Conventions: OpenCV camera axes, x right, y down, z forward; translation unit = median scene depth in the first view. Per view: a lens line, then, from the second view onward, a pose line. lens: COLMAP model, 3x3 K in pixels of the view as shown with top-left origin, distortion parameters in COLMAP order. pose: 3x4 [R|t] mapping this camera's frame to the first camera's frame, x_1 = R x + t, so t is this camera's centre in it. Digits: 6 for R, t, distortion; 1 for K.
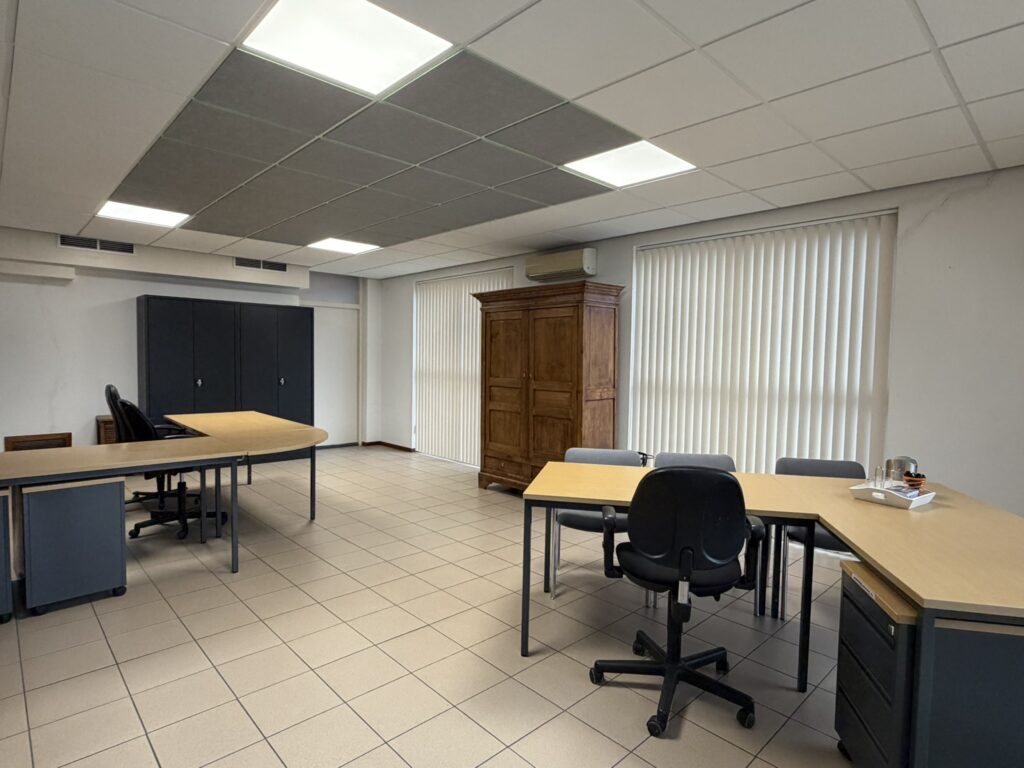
lens RADIAL K [[553.5, 0, 512.0], [0, 553.5, 384.0], [0, 0, 1]] dist [0.003000, 0.000514]
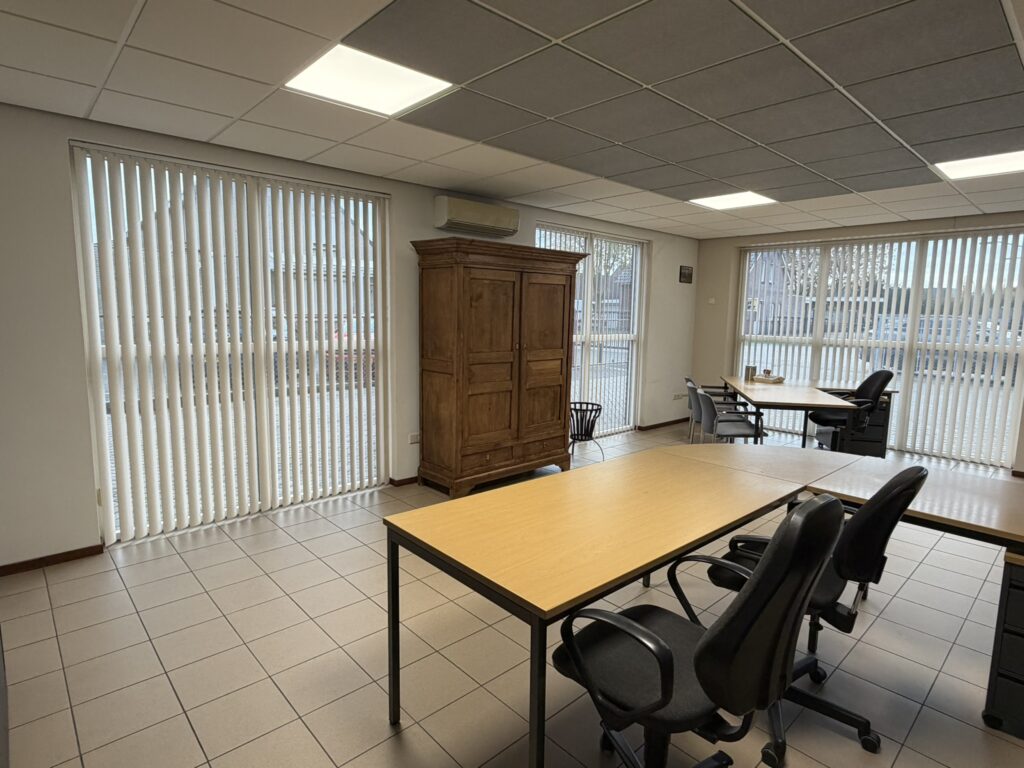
lens RADIAL K [[553.5, 0, 512.0], [0, 553.5, 384.0], [0, 0, 1]] dist [0.003000, 0.000514]
pose [[0.013907, -0.146917, 0.989051, -0.846881], [0.032533, 0.988690, 0.146406, -0.084980], [-0.999374, 0.030140, 0.018529, 0.982733]]
